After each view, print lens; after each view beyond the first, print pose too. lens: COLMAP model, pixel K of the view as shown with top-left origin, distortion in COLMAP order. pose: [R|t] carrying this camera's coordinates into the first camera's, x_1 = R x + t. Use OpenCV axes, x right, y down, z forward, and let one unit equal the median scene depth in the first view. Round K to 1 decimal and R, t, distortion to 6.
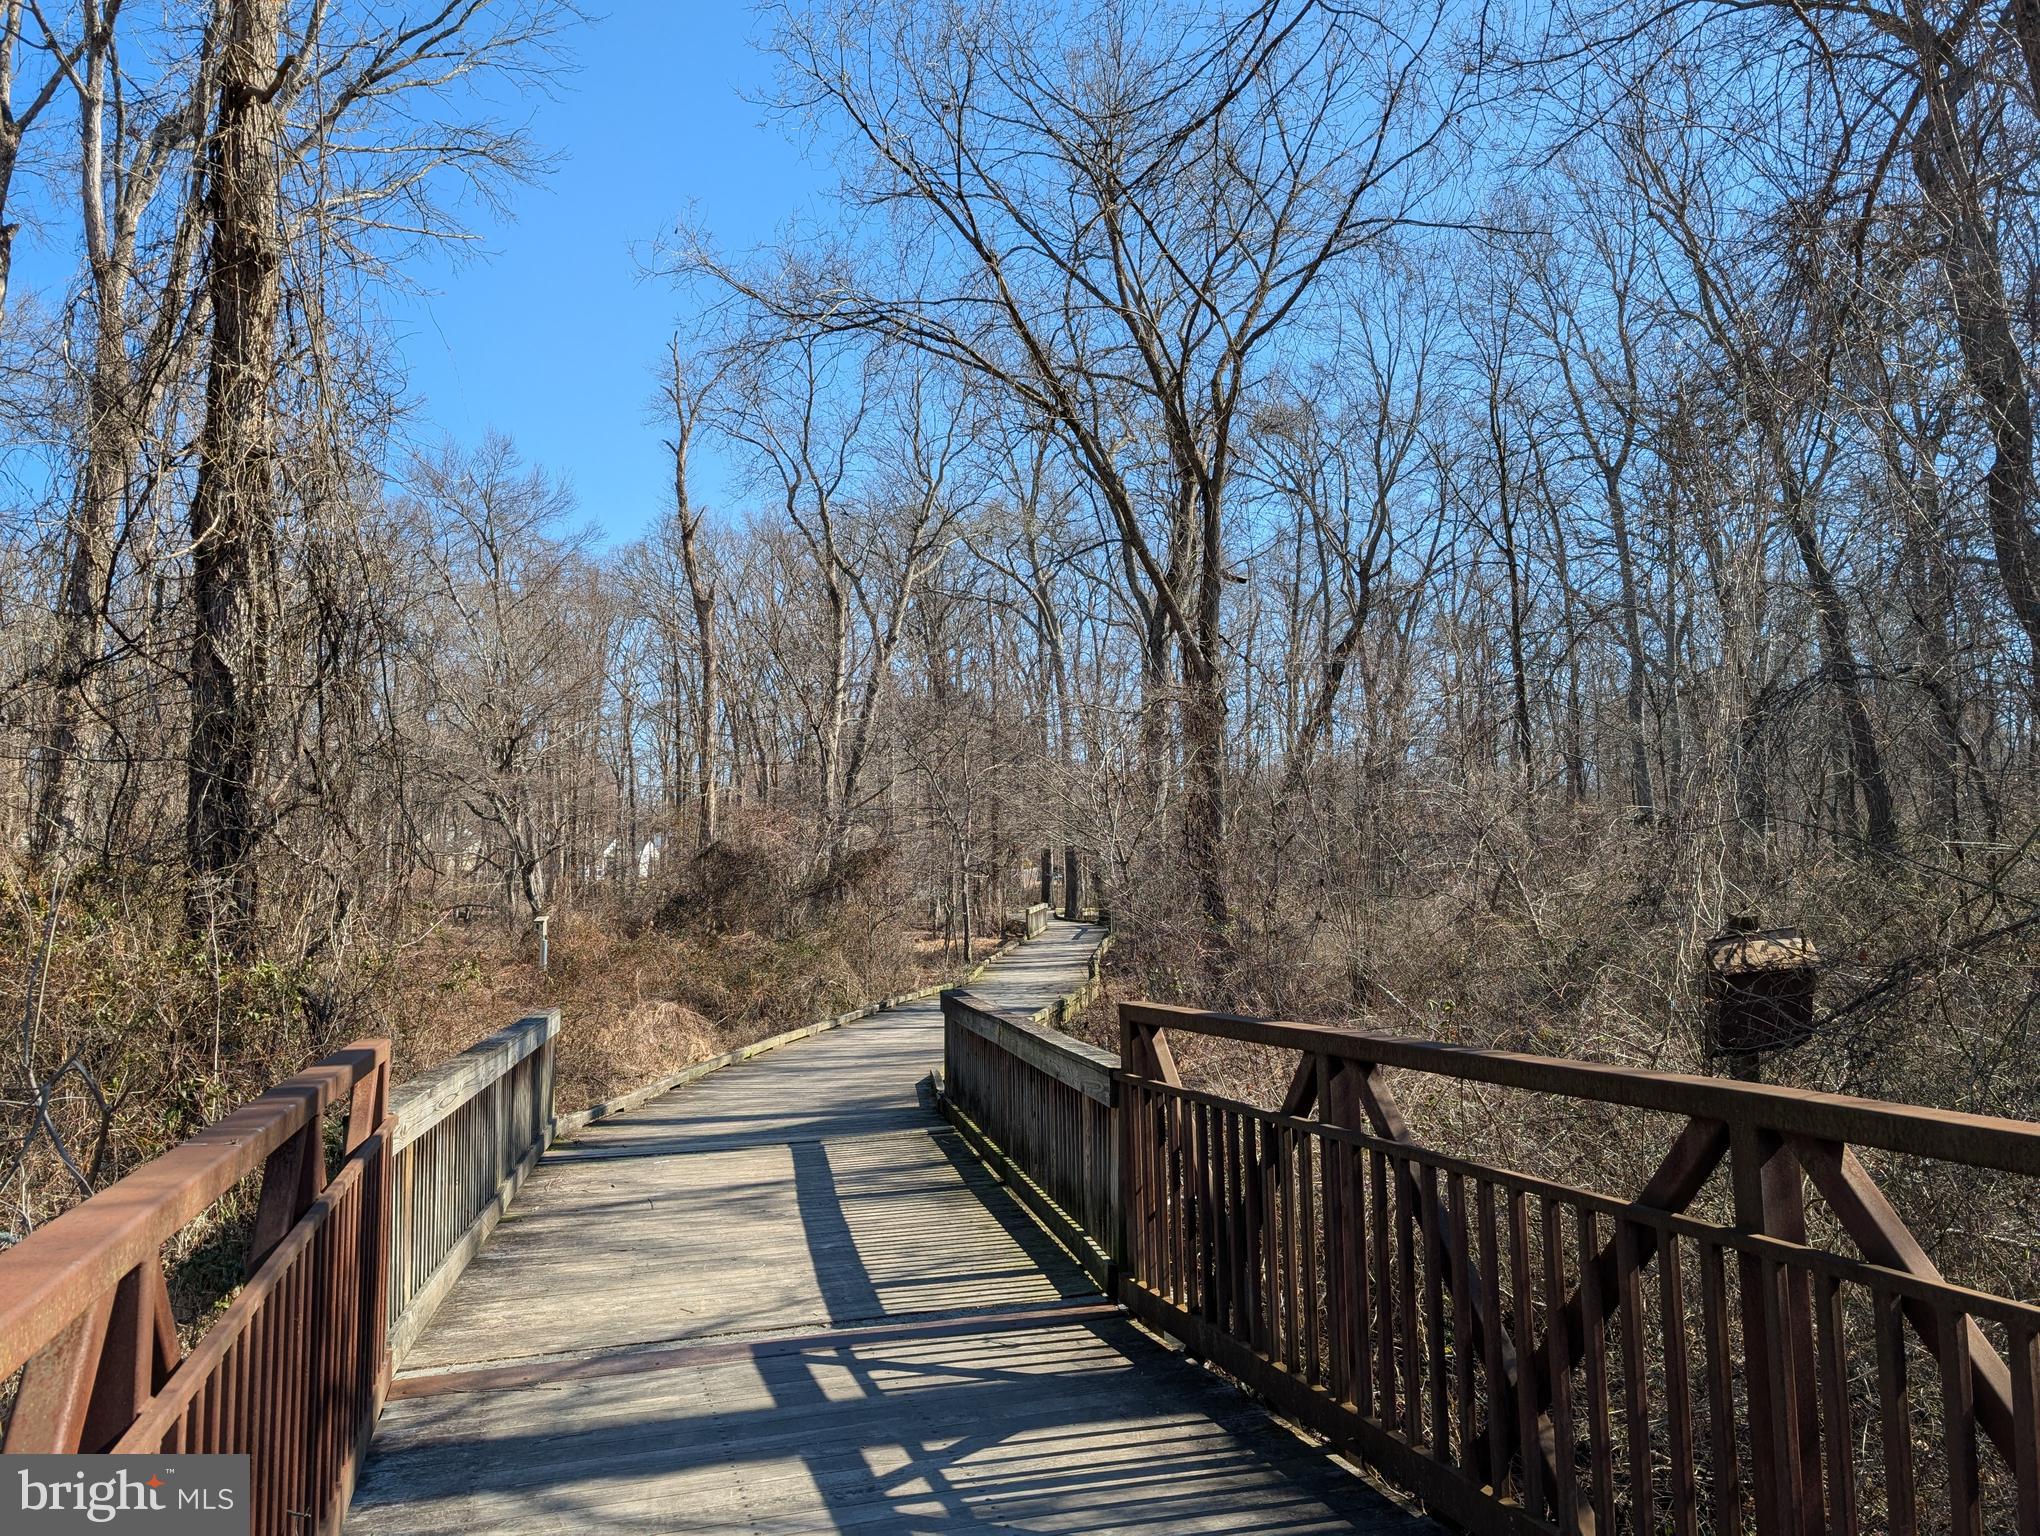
lens RADIAL K [[1435.8, 0, 1020.0], [0, 1435.8, 768.0], [0, 0, 1]] dist [0.003755, 0.000537]
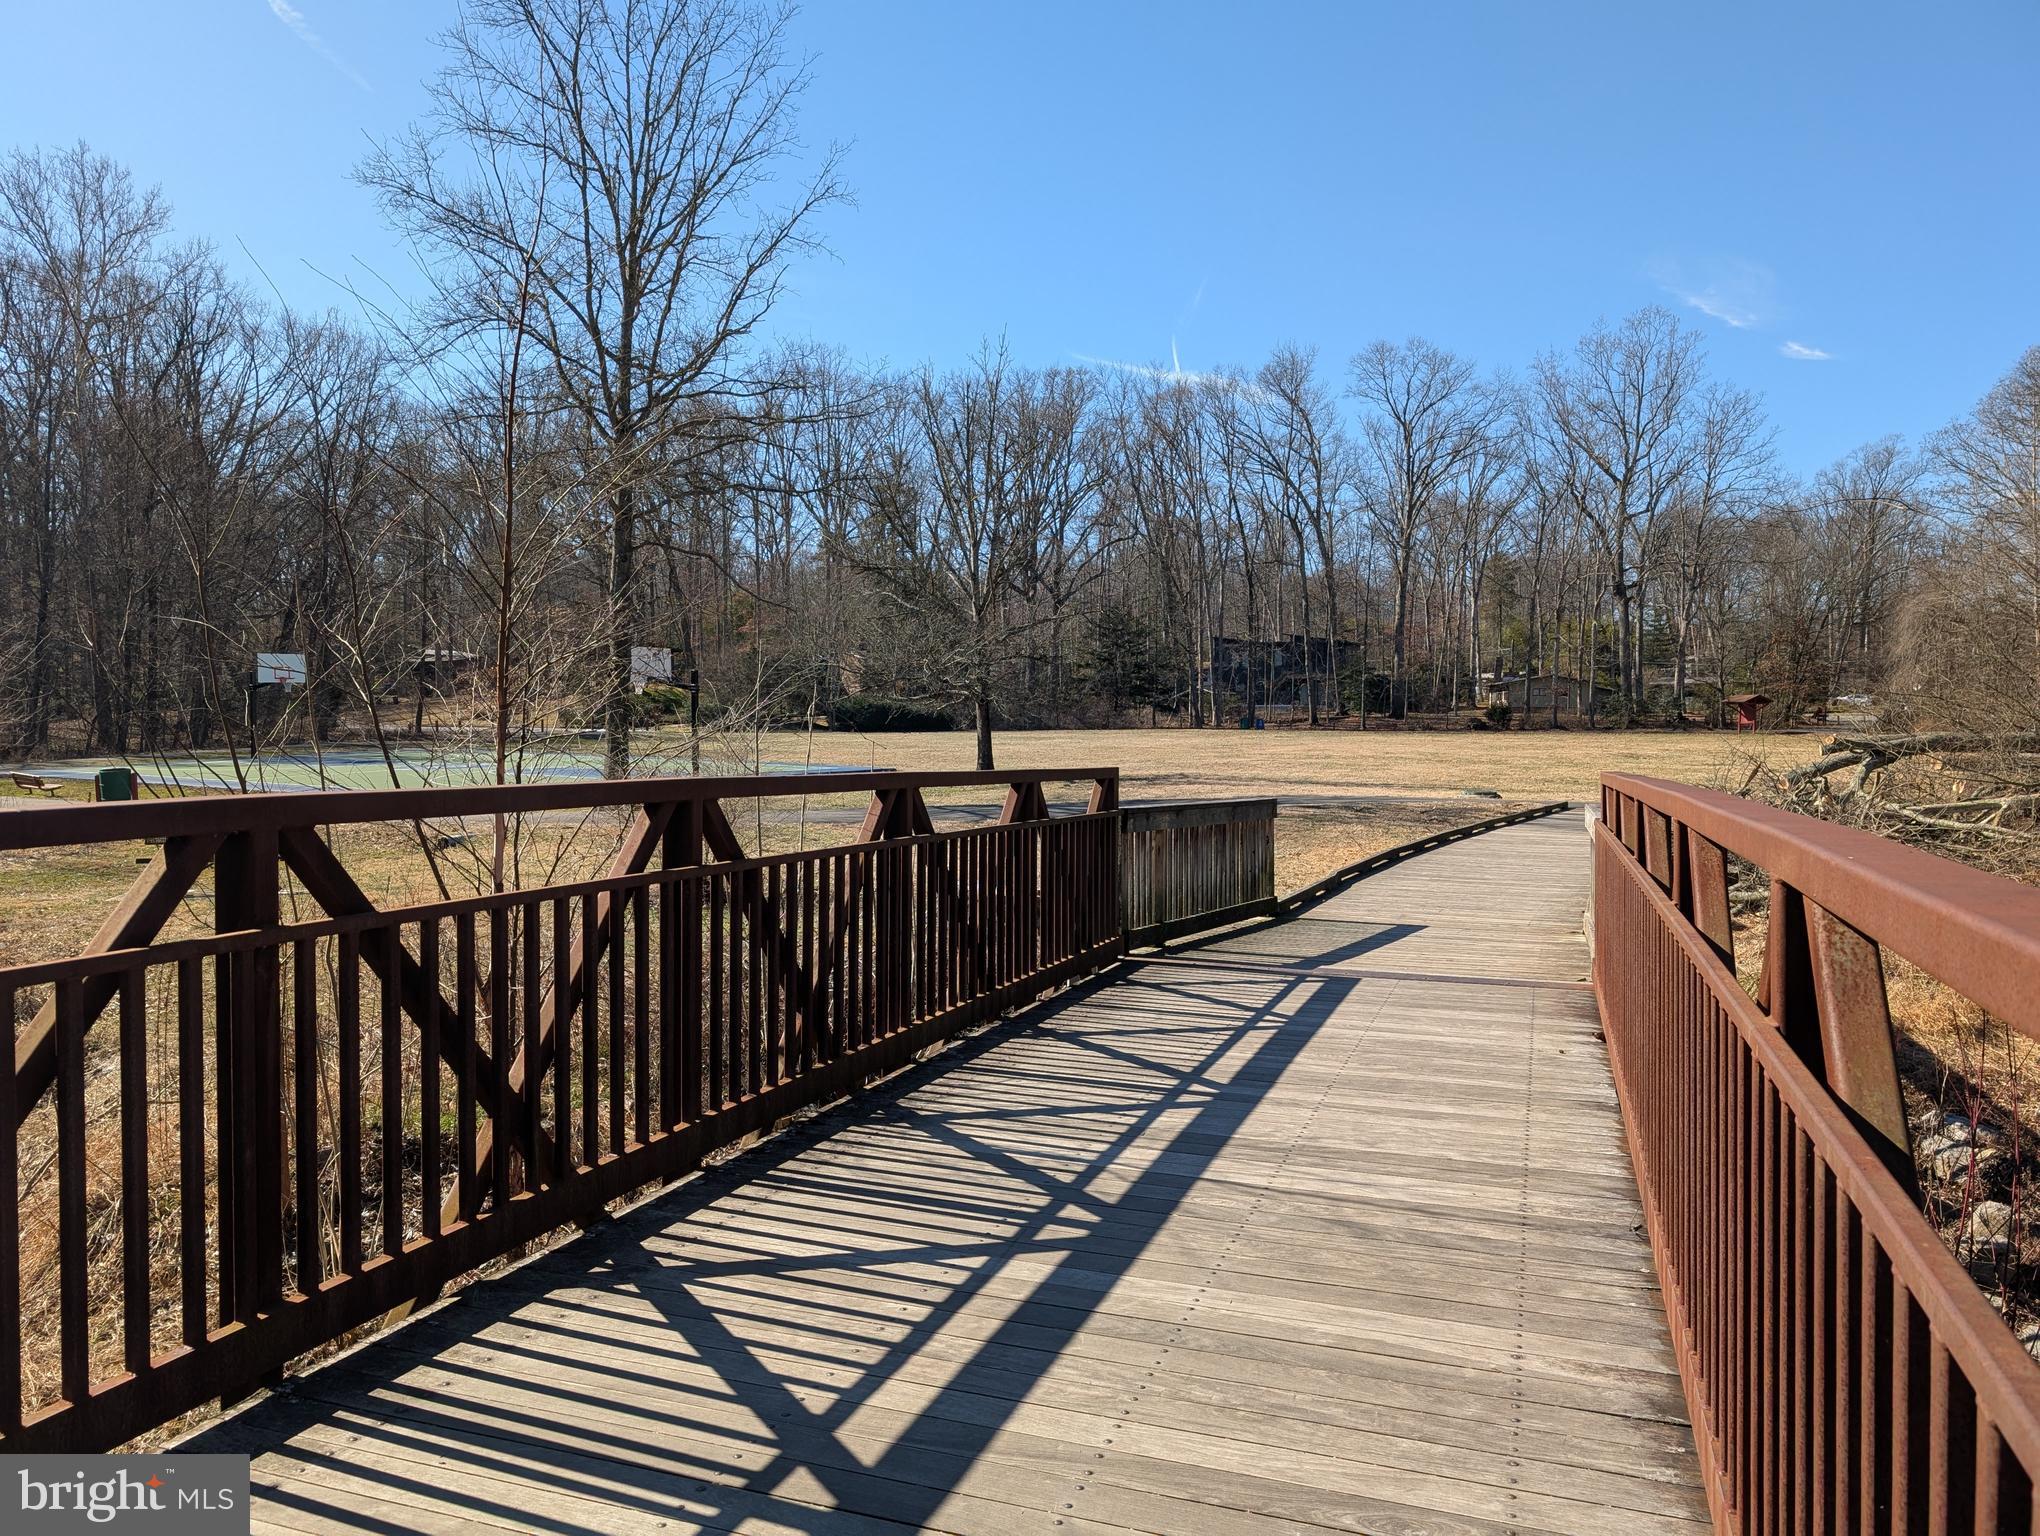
lens RADIAL K [[1429.6, 0, 1020.0], [0, 1429.6, 768.0], [0, 0, 1]] dist [-0.006385, 0.000552]
pose [[-0.777063, -0.104054, 0.620763, -0.546644], [-0.158724, 0.986762, -0.033284, 0.165055], [-0.609082, -0.124394, -0.783292, 1.534790]]
